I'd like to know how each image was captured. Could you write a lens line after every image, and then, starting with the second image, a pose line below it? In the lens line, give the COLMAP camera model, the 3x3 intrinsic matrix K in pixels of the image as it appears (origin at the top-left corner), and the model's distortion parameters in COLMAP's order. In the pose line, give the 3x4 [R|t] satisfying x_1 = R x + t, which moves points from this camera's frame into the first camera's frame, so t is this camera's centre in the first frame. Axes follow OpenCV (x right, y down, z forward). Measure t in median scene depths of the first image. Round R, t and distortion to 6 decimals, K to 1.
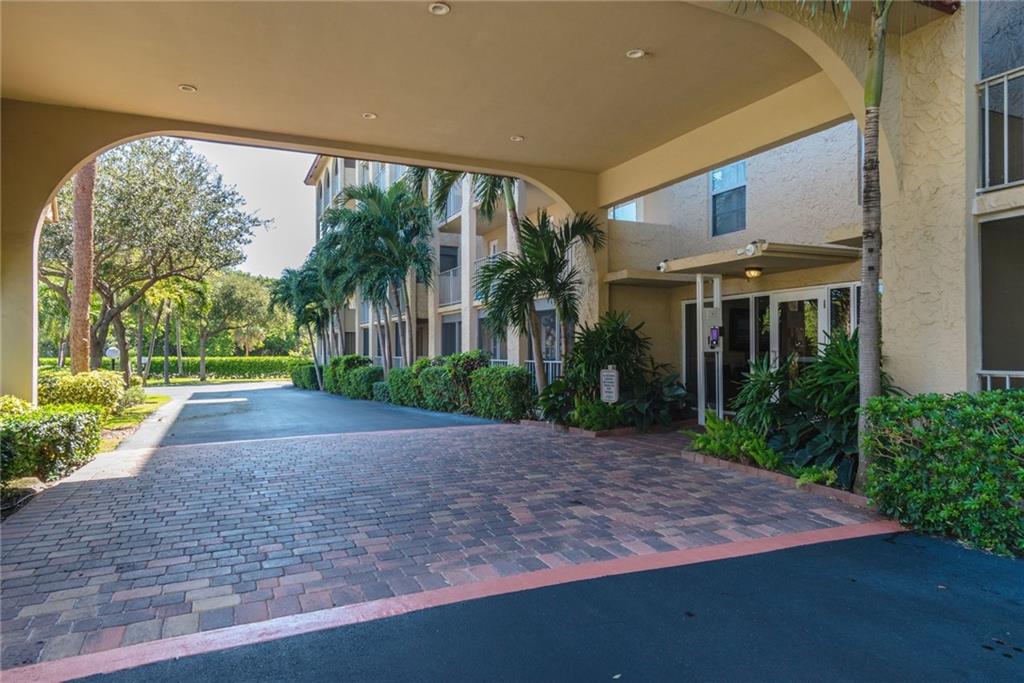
lens RADIAL K [[645.4, 0, 517.2], [0, 645.4, 344.3], [0, 0, 1]] dist [0.020538, 0.001049]
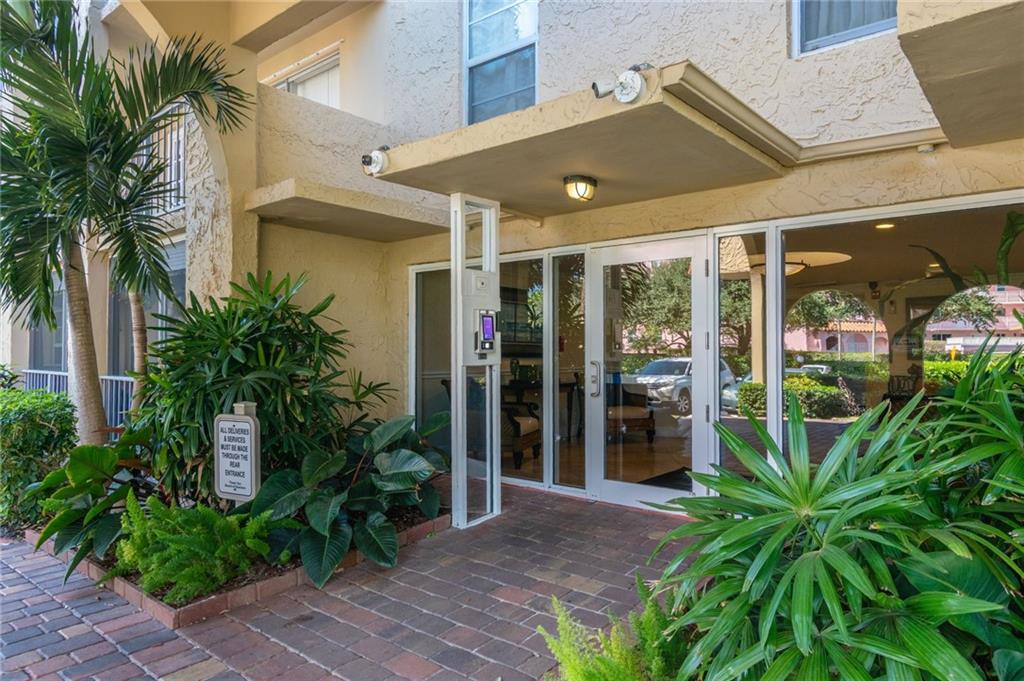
lens RADIAL K [[645.4, 0, 515.9], [0, 645.4, 339.8], [0, 0, 1]] dist [0.020538, 0.001049]
pose [[0.902341, 0.008660, 0.430936, 0.123107], [-0.007490, 0.999962, -0.004411, -0.004416], [-0.430958, 0.000753, 0.902372, 0.567753]]
